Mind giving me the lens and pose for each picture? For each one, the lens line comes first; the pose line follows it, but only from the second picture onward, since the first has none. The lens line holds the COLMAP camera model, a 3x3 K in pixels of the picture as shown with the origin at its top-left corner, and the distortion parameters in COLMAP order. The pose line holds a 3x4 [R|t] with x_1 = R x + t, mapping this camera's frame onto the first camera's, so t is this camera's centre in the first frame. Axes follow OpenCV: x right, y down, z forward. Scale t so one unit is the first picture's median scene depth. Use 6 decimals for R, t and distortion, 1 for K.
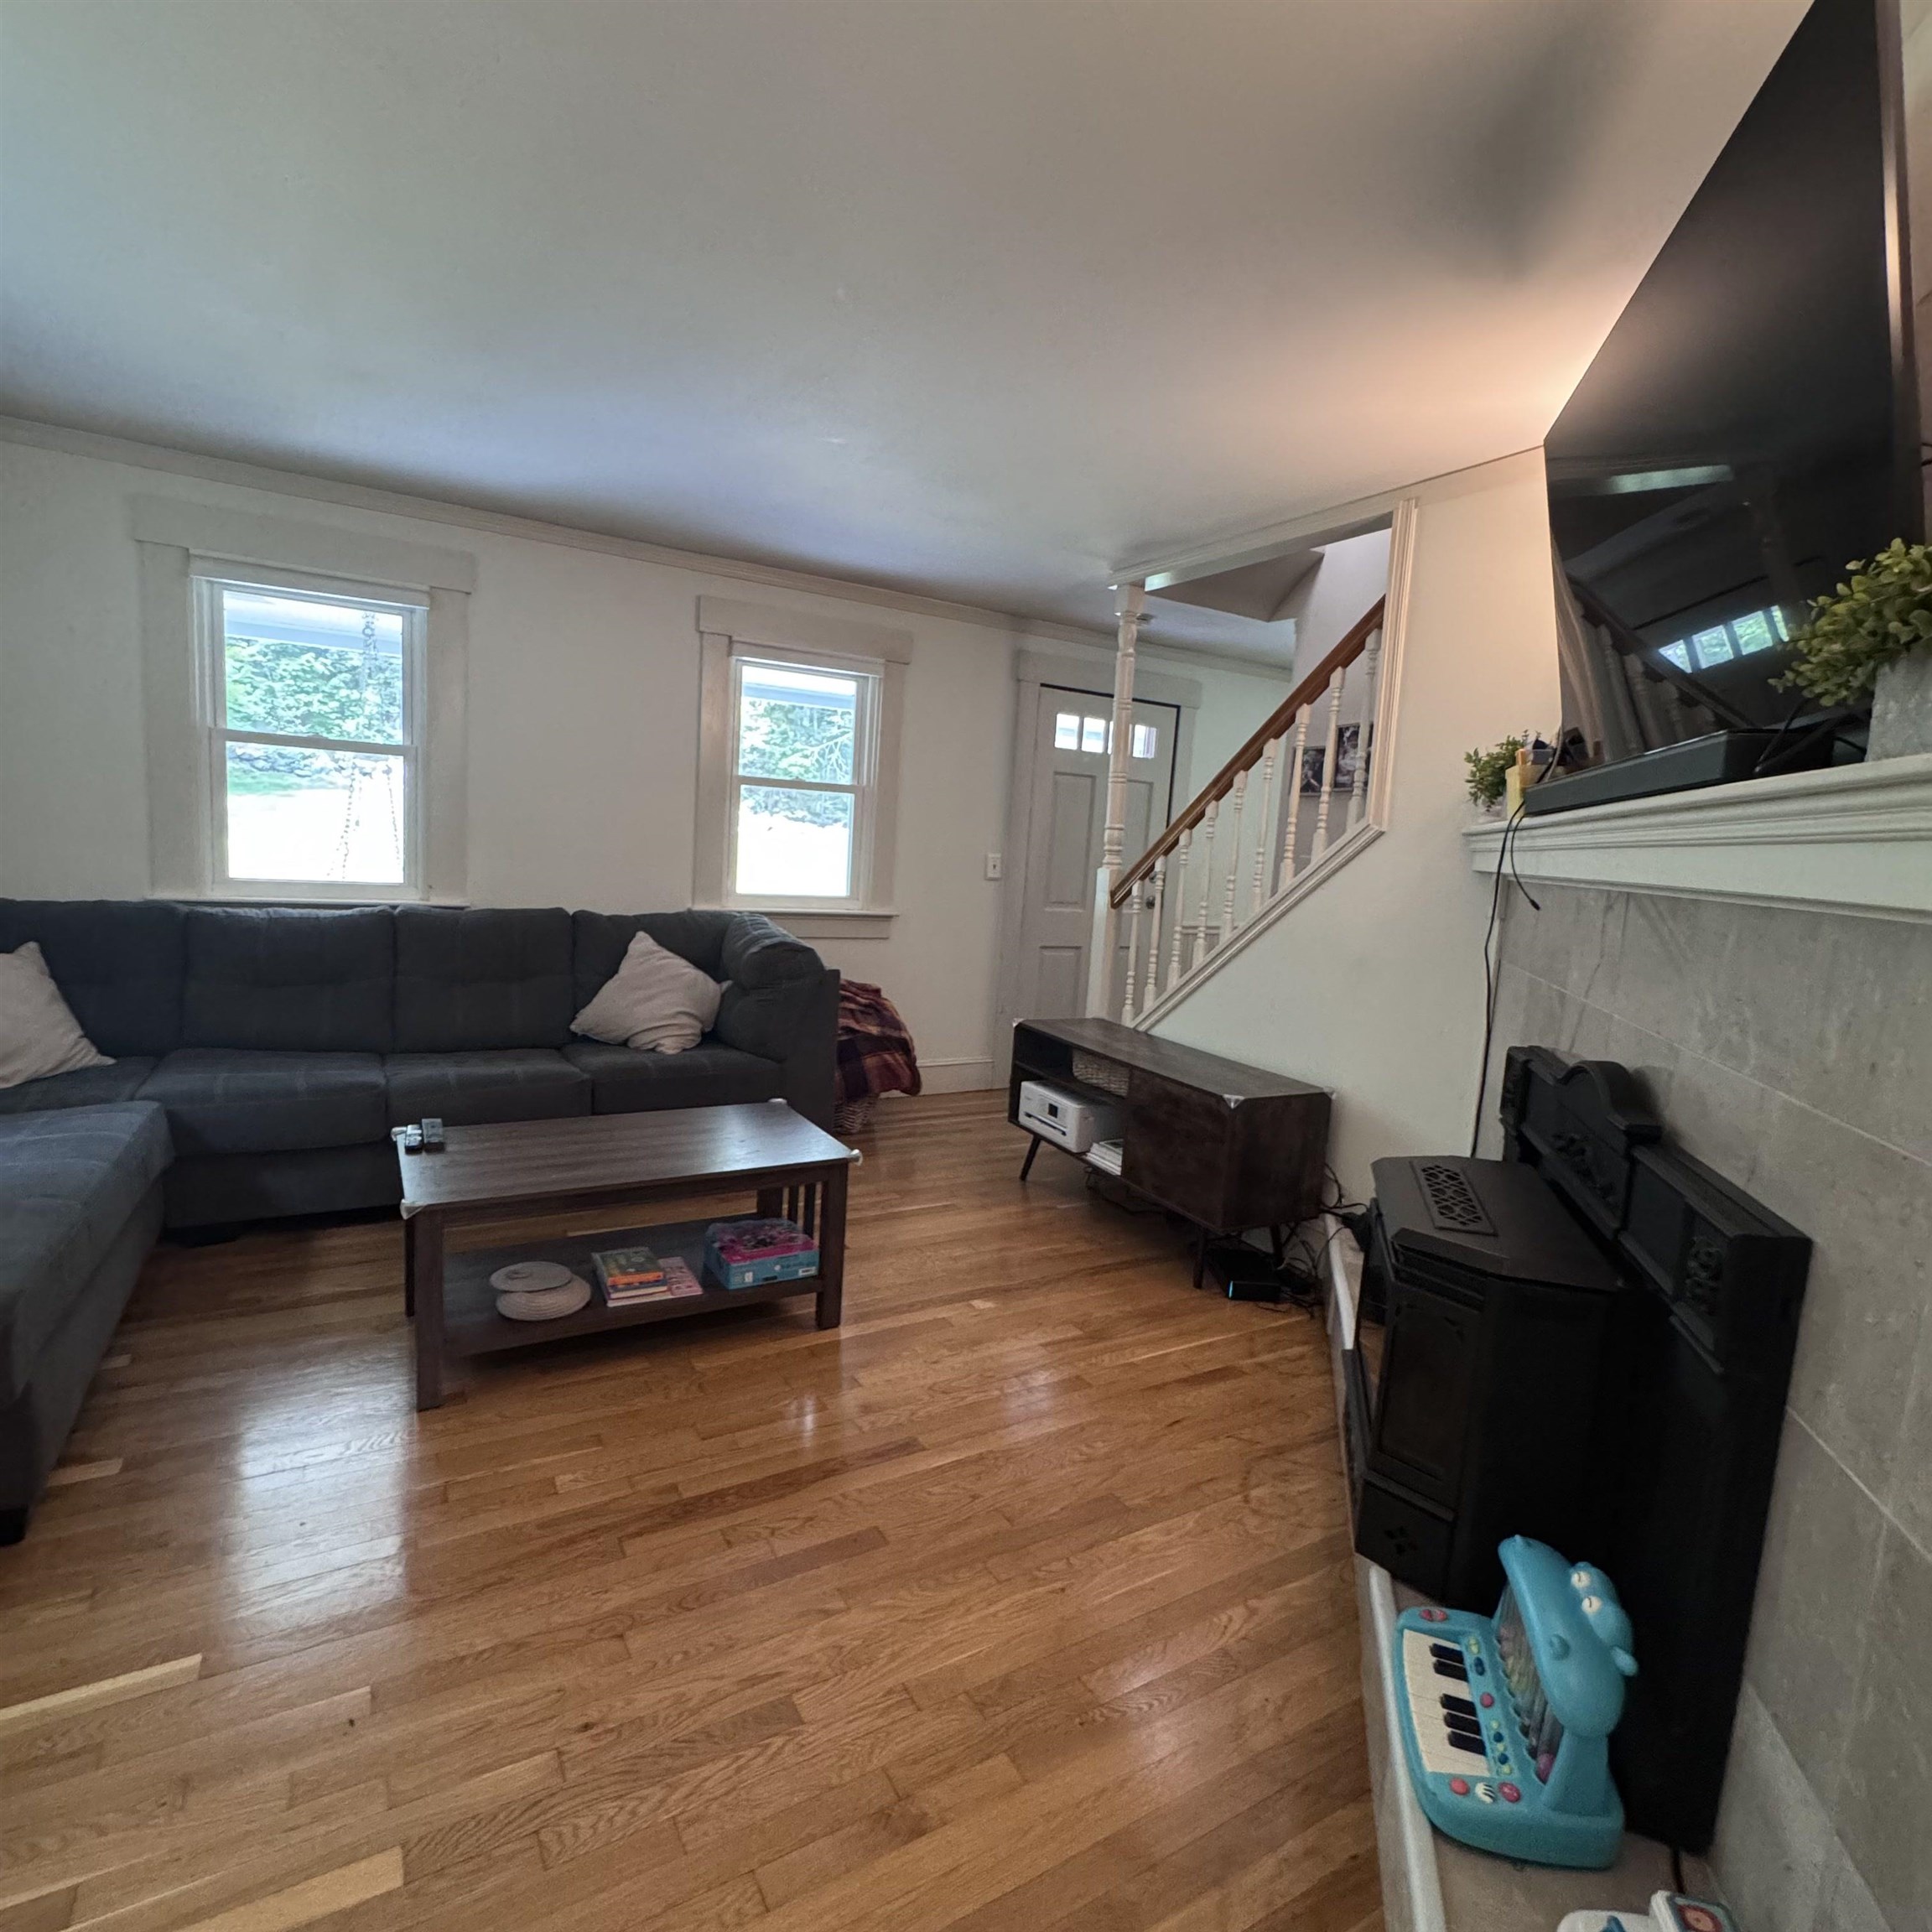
lens RADIAL K [[1043.3, 0, 964.2], [0, 1043.3, 963.2], [0, 0, 1]] dist [-0.015131, 0.004844]
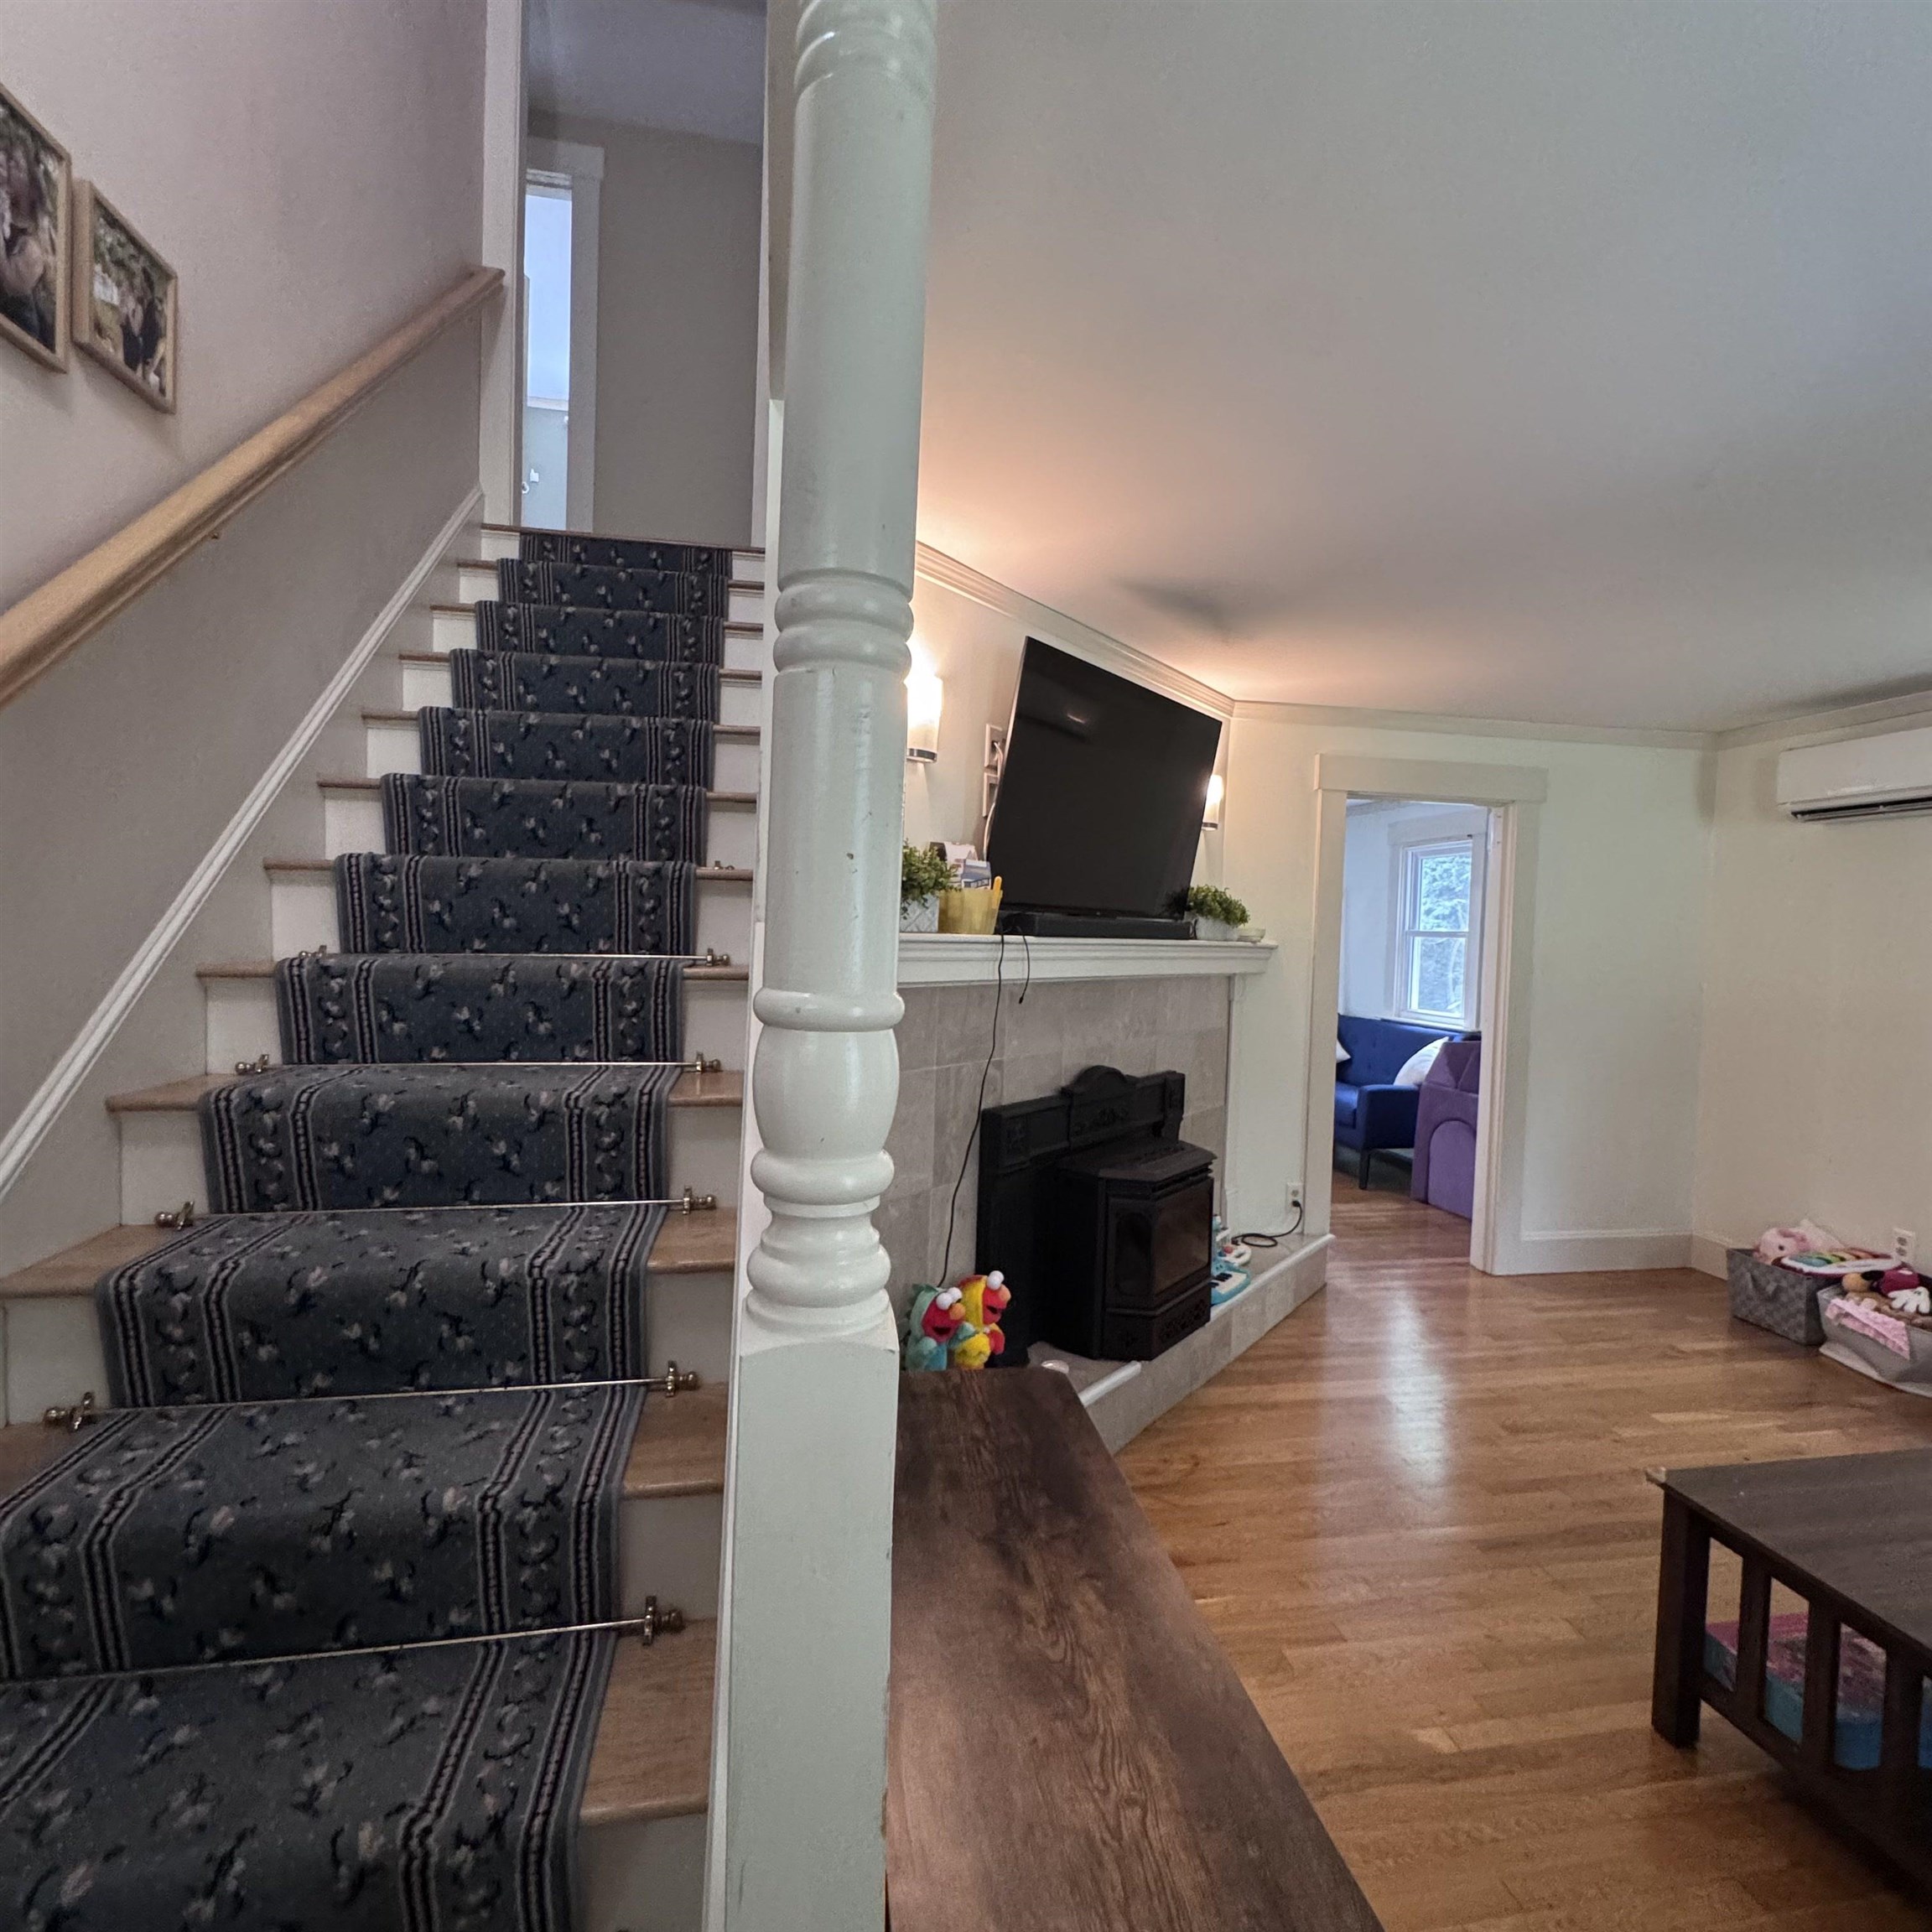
lens RADIAL K [[1043.3, 0, 974.7], [0, 1043.3, 966.0], [0, 0, 1]] dist [-0.015131, 0.004844]
pose [[-0.937572, -0.105157, 0.331513, 0.174599], [-0.055748, 0.986309, 0.155196, -0.322378], [-0.343294, 0.127026, -0.930598, 2.403677]]
